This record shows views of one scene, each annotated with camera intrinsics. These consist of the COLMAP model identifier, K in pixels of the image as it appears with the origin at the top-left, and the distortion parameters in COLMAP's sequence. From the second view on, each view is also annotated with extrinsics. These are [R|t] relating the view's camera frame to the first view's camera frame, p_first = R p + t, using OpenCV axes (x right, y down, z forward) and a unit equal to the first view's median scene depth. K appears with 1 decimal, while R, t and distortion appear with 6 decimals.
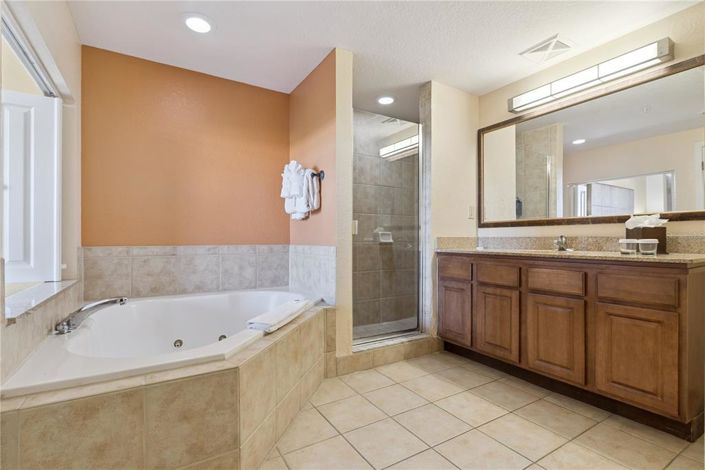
lens RADIAL K [[336.6, 0, 345.8], [0, 336.6, 237.6], [0, 0, 1]] dist [0.001045, -0.000955]
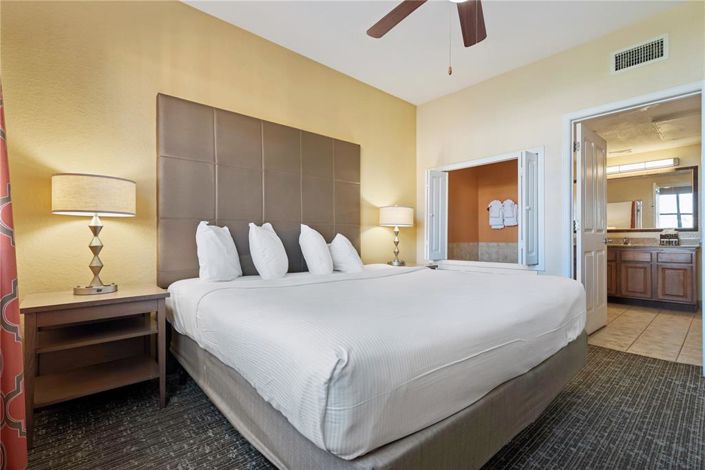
lens RADIAL K [[327.2, 0, 349.9], [0, 327.2, 237.5], [0, 0, 1]] dist [0.004089, -0.000455]
pose [[0.983802, -0.000469, 0.179259, -1.356085], [0.000419, 1.000000, 0.000316, -0.005420], [-0.179259, -0.000236, 0.983802, -0.691558]]
